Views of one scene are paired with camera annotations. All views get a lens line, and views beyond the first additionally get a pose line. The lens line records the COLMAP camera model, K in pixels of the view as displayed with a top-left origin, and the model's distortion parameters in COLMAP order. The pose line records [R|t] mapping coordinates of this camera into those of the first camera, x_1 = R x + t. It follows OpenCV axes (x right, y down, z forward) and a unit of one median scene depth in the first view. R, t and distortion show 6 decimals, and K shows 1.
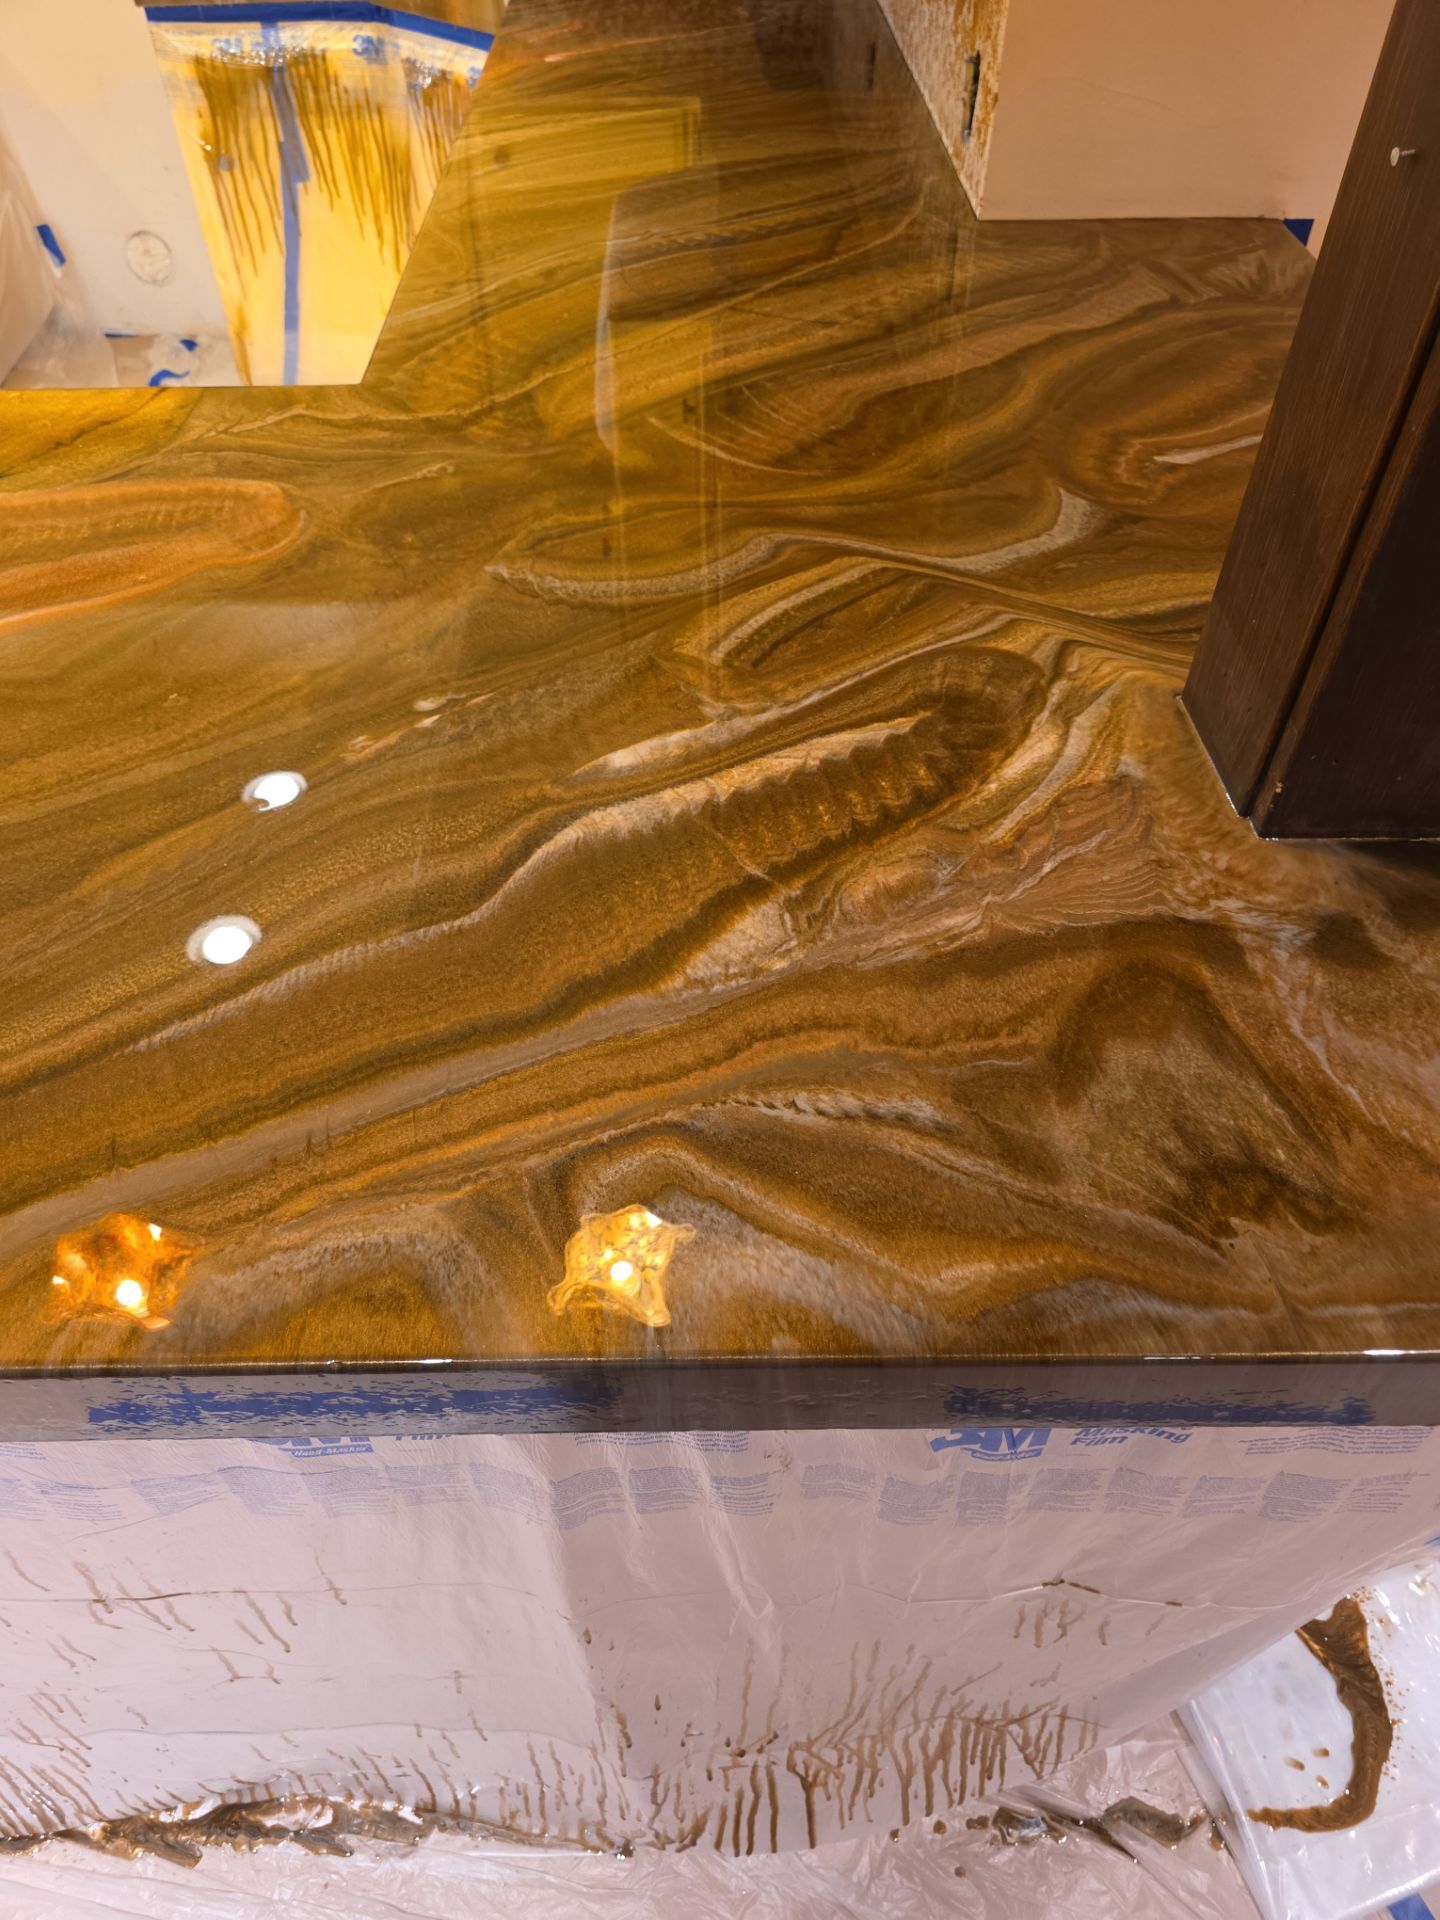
lens RADIAL K [[1324.6, 0, 720.0], [0, 1324.6, 958.6], [0, 0, 1]] dist [0.035566, -0.032650]
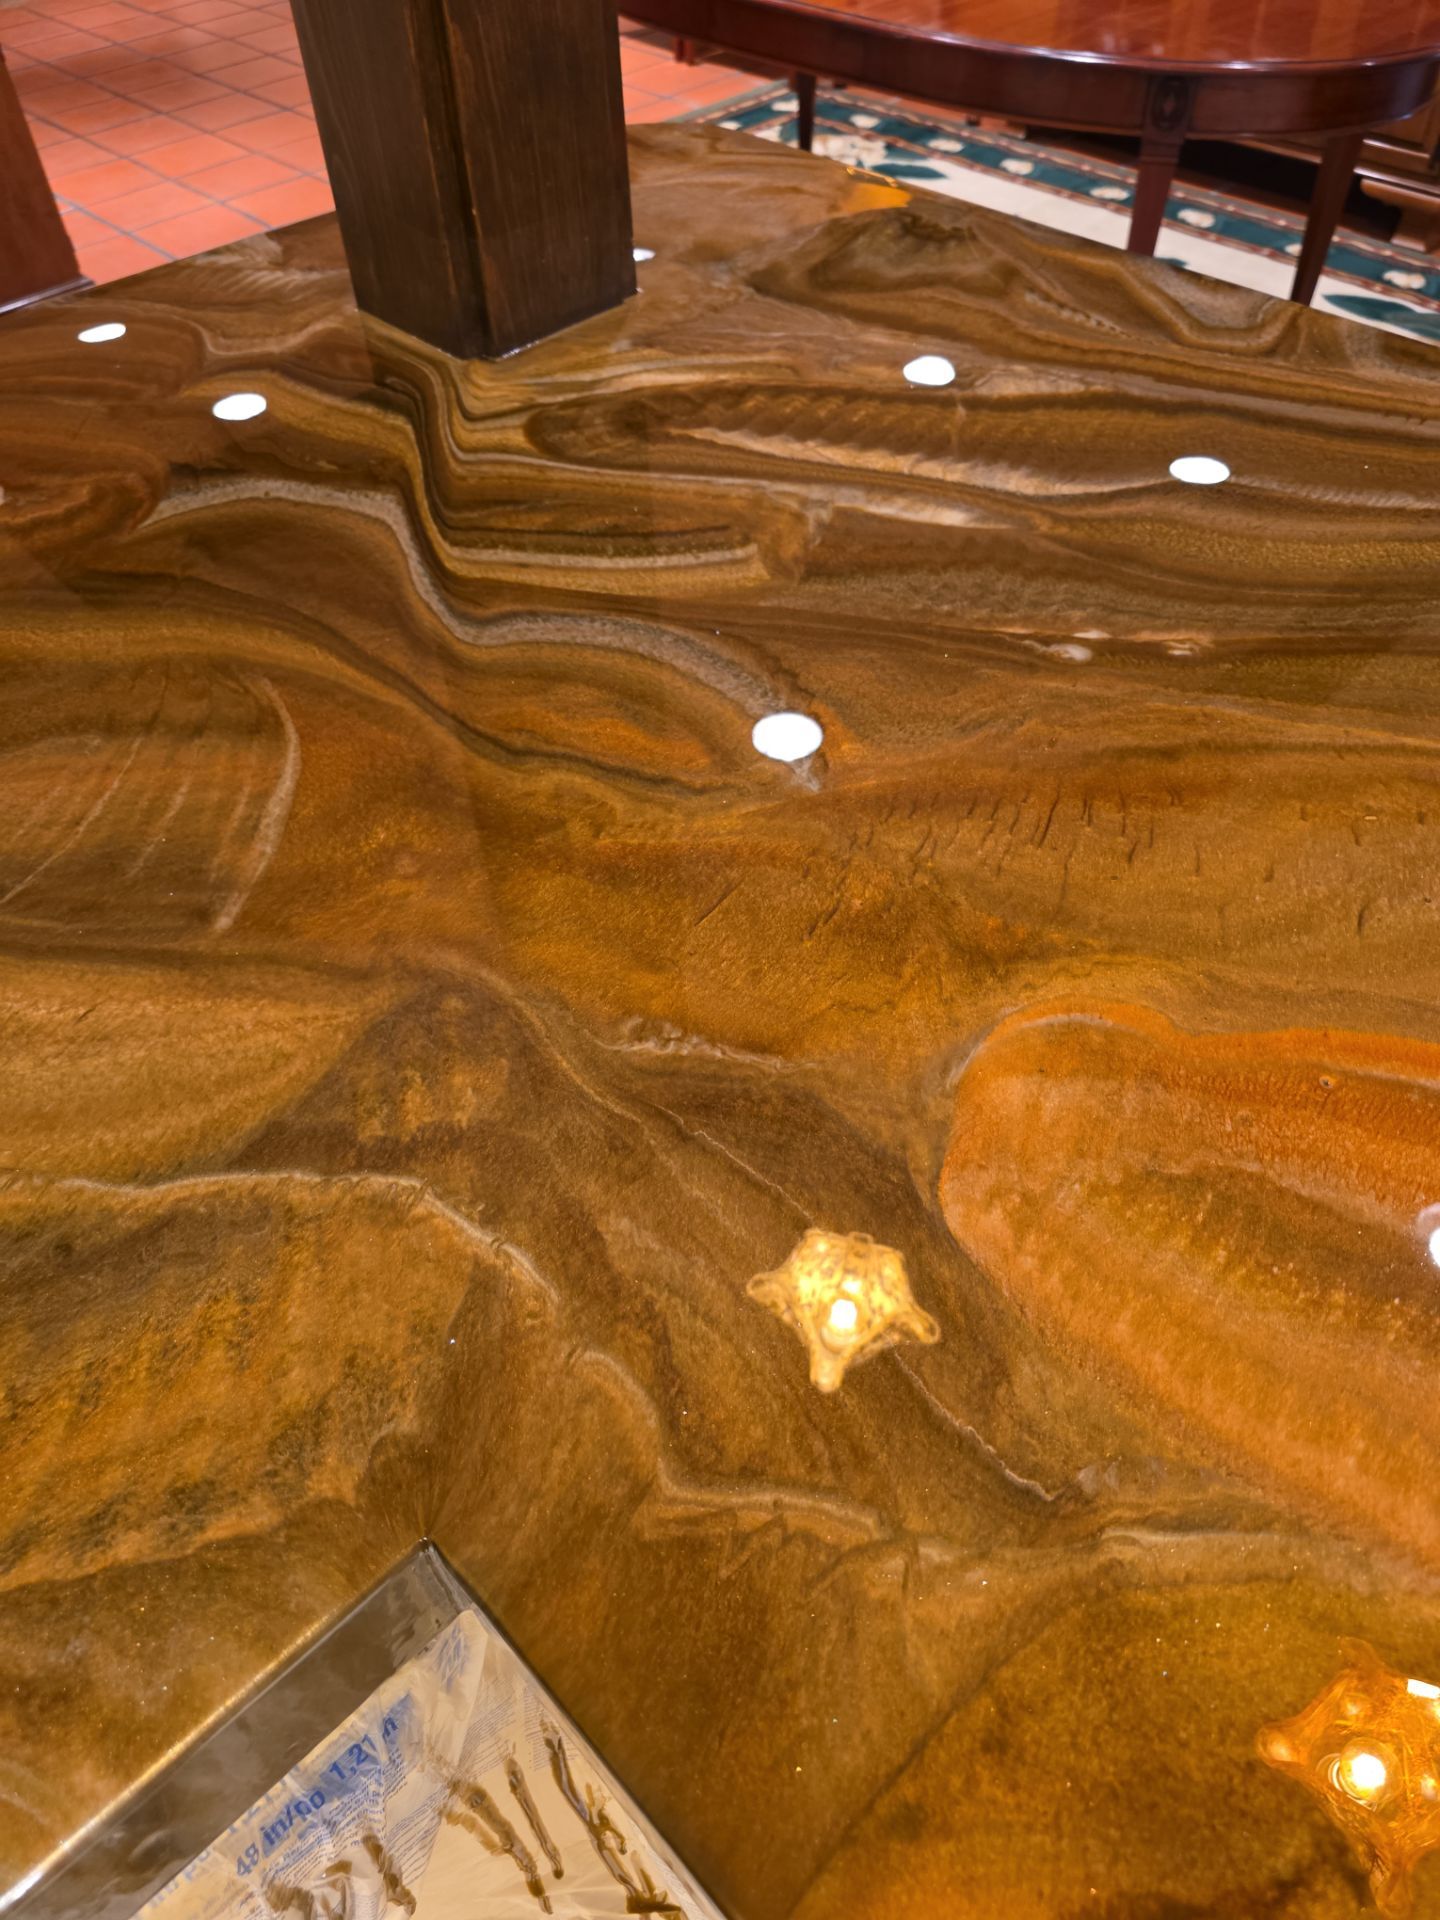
lens RADIAL K [[1324.6, 0, 708.2], [0, 1324.6, 957.5], [0, 0, 1]] dist [0.035566, -0.032650]
pose [[-0.676623, -0.526384, 0.514879, -0.566439], [0.557535, 0.090505, 0.825205, -0.931917], [-0.480974, 0.845416, 0.232240, 1.065722]]
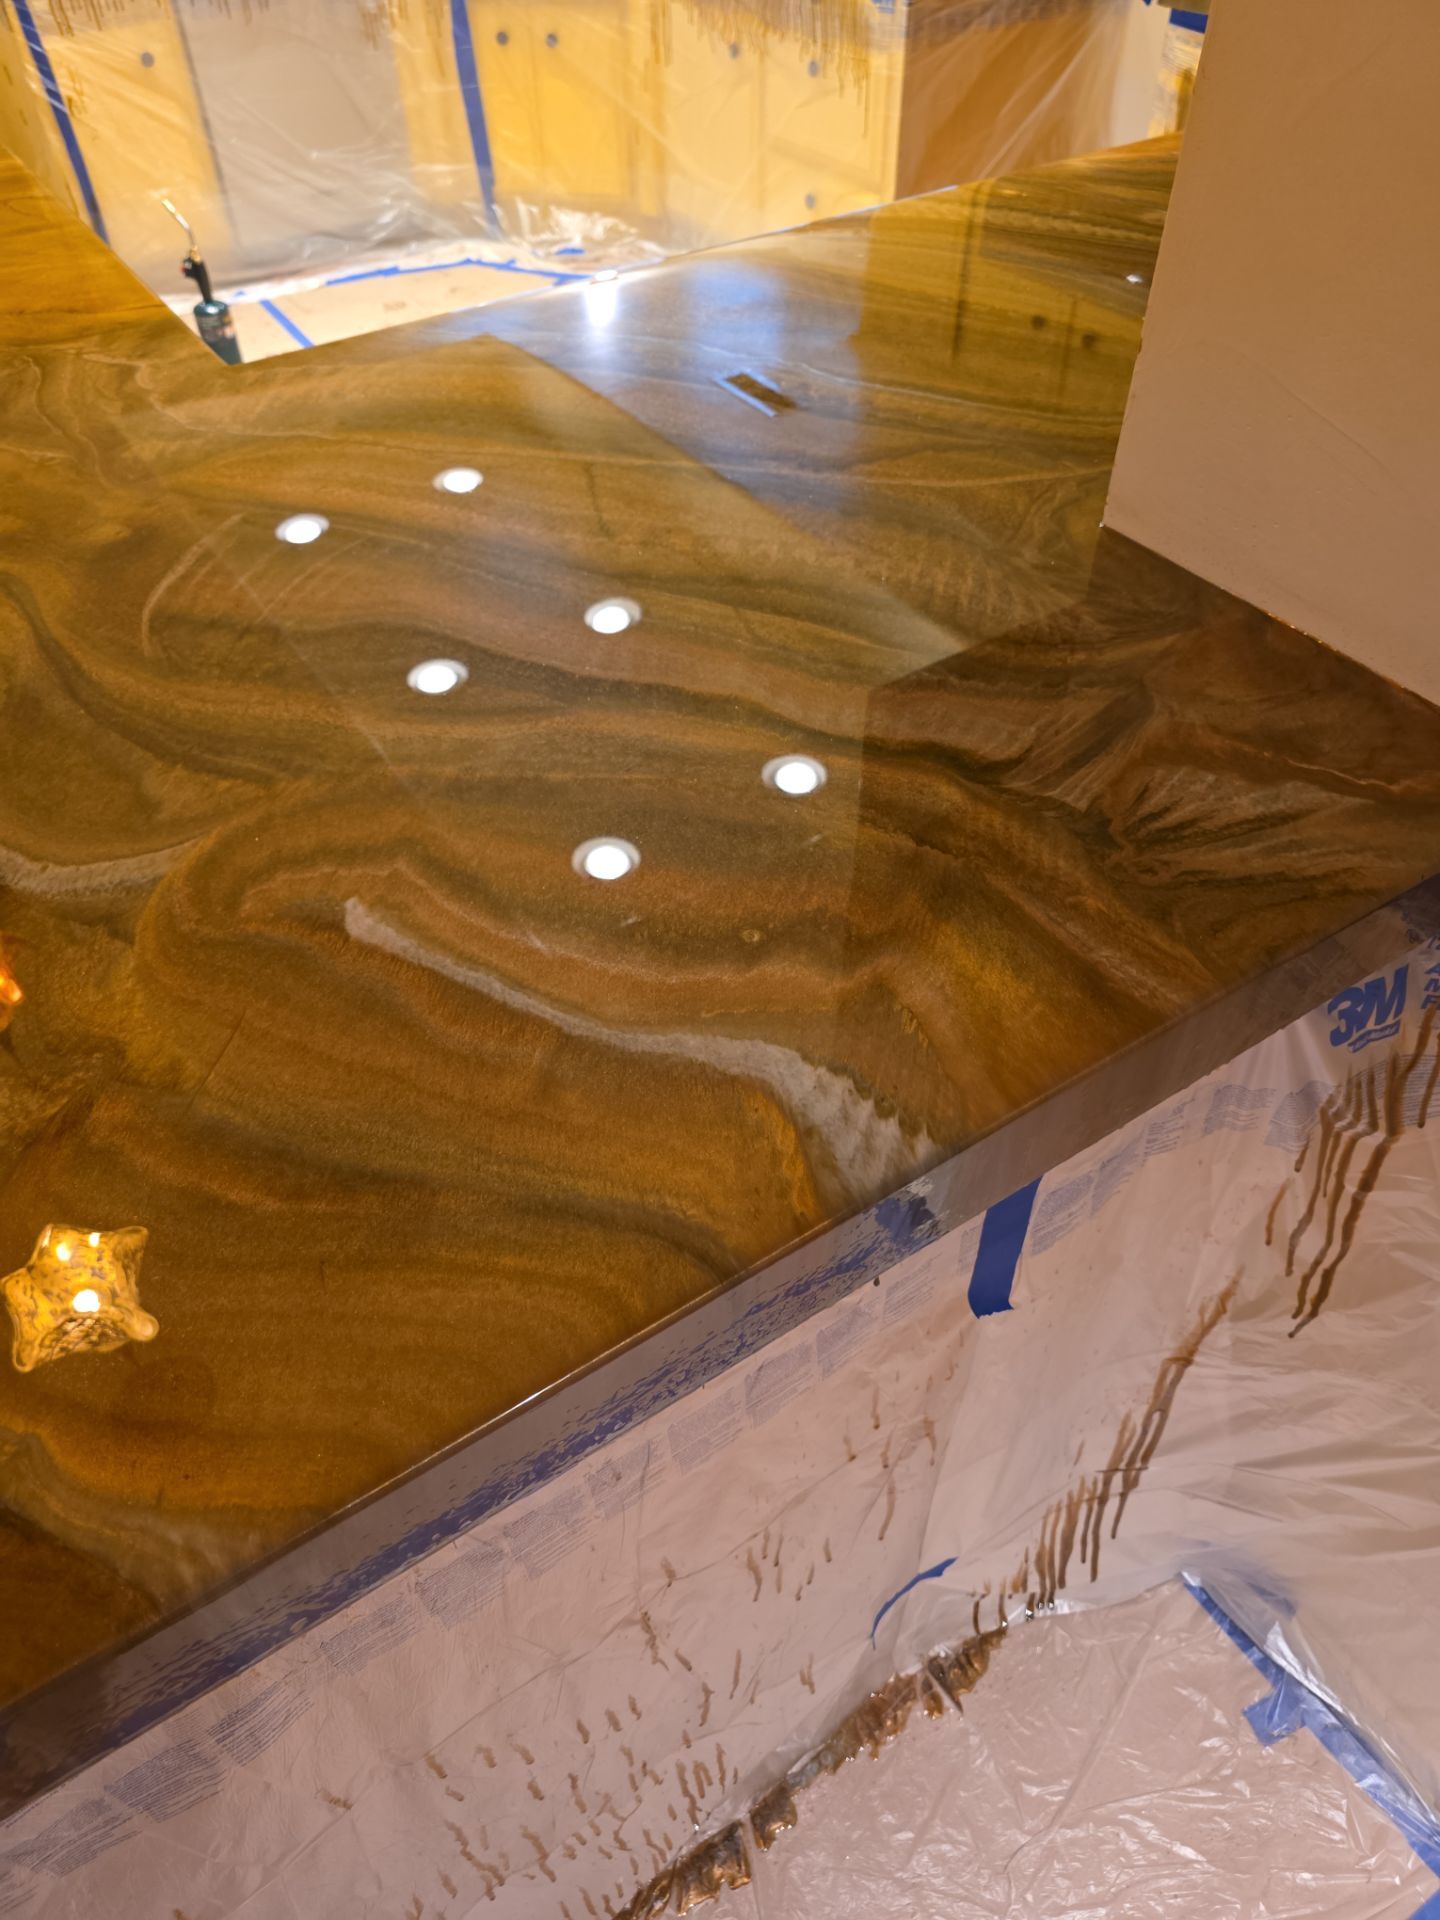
lens RADIAL K [[1324.6, 0, 716.6], [0, 1324.6, 958.0], [0, 0, 1]] dist [0.035566, -0.032650]
pose [[0.531879, 0.600638, -0.596941, 0.987466], [-0.598377, 0.765374, 0.236956, -0.745915], [0.599208, 0.231164, 0.766494, 0.808090]]
